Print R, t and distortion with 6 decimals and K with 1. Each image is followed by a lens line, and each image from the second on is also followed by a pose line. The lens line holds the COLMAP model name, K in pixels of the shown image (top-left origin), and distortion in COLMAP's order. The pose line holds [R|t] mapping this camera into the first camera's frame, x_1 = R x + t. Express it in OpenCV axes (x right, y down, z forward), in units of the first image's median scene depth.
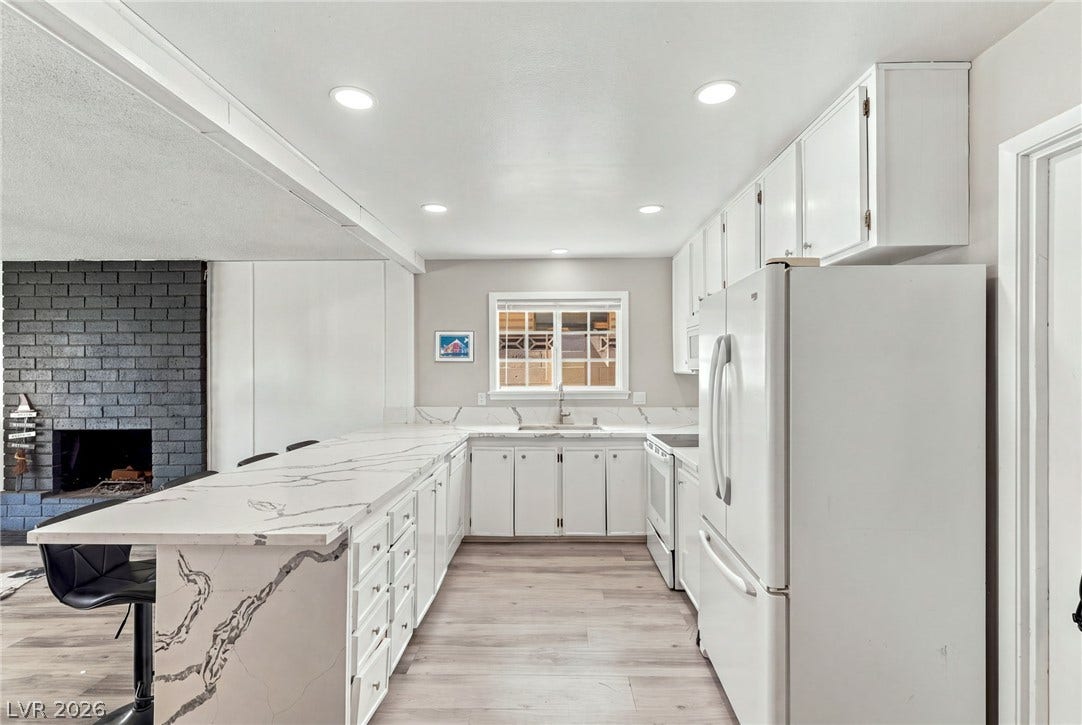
lens RADIAL K [[496.0, 0, 547.5], [0, 496.0, 369.2], [0, 0, 1]] dist [0.003728, -0.000741]
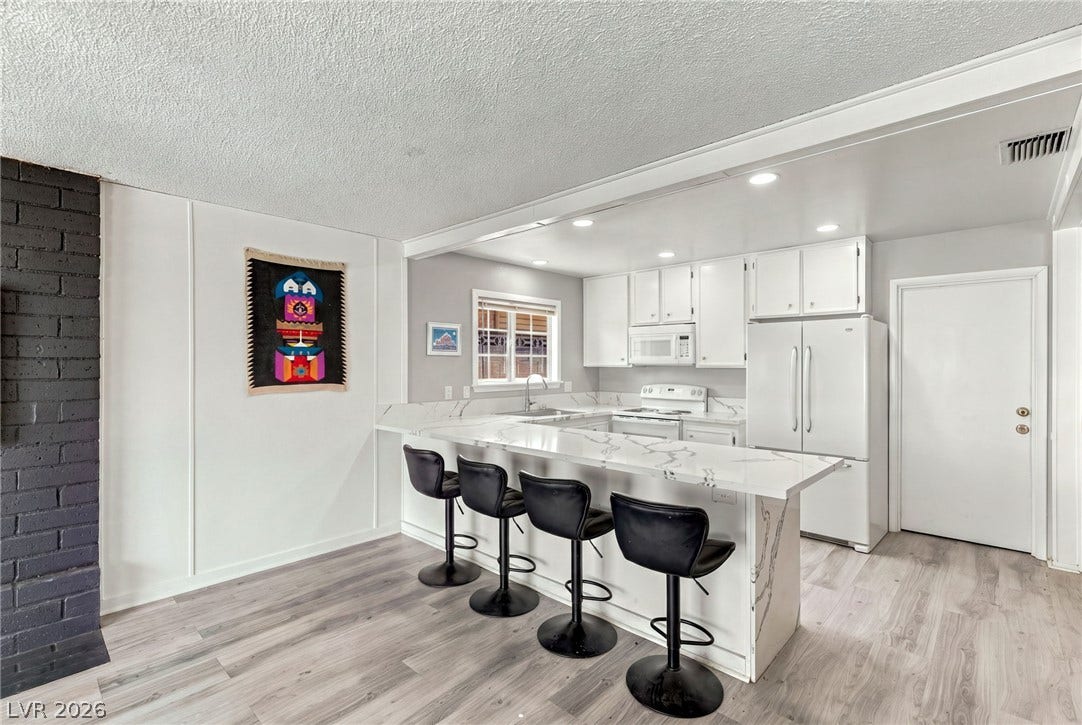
lens RADIAL K [[496.0, 0, 548.0], [0, 496.0, 356.8], [0, 0, 1]] dist [0.003728, -0.000741]
pose [[0.668189, 0.015438, 0.743832, -0.885668], [-0.002555, 0.999826, -0.018456, 0.006156], [-0.743987, 0.010431, 0.668112, 0.224733]]
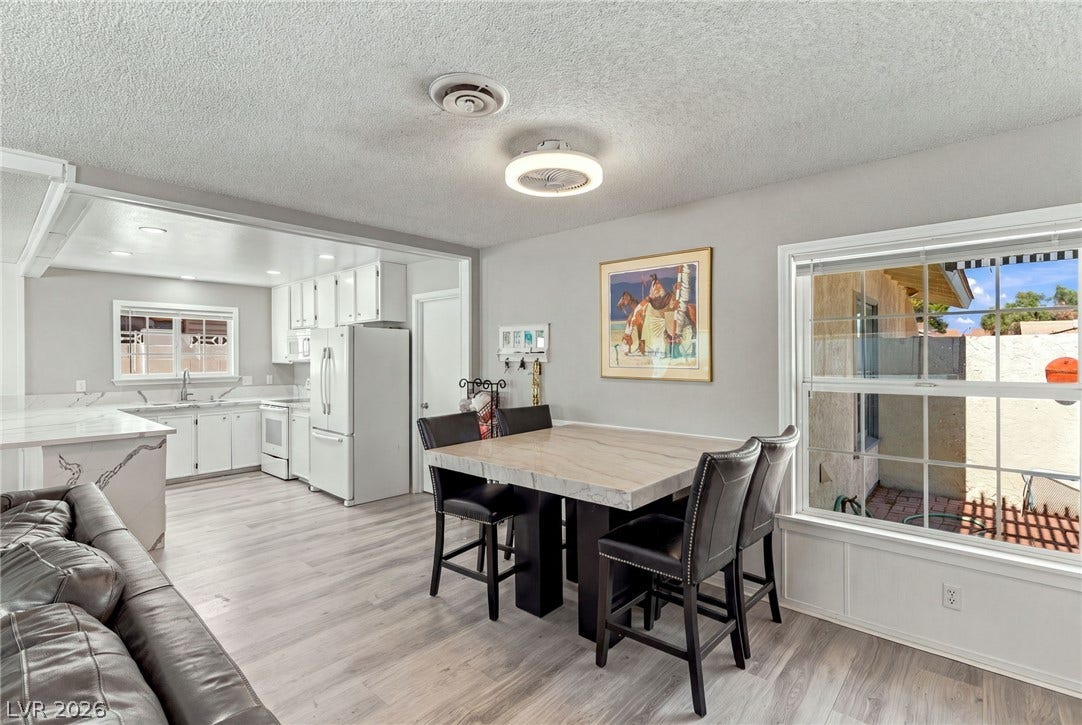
lens RADIAL K [[496.0, 0, 541.4], [0, 496.0, 365.3], [0, 0, 1]] dist [0.003728, -0.000741]
pose [[0.652740, -0.004856, 0.757566, -0.413240], [-0.001479, 0.999969, 0.007685, -0.000636], [-0.757580, -0.006137, 0.652713, -0.717419]]
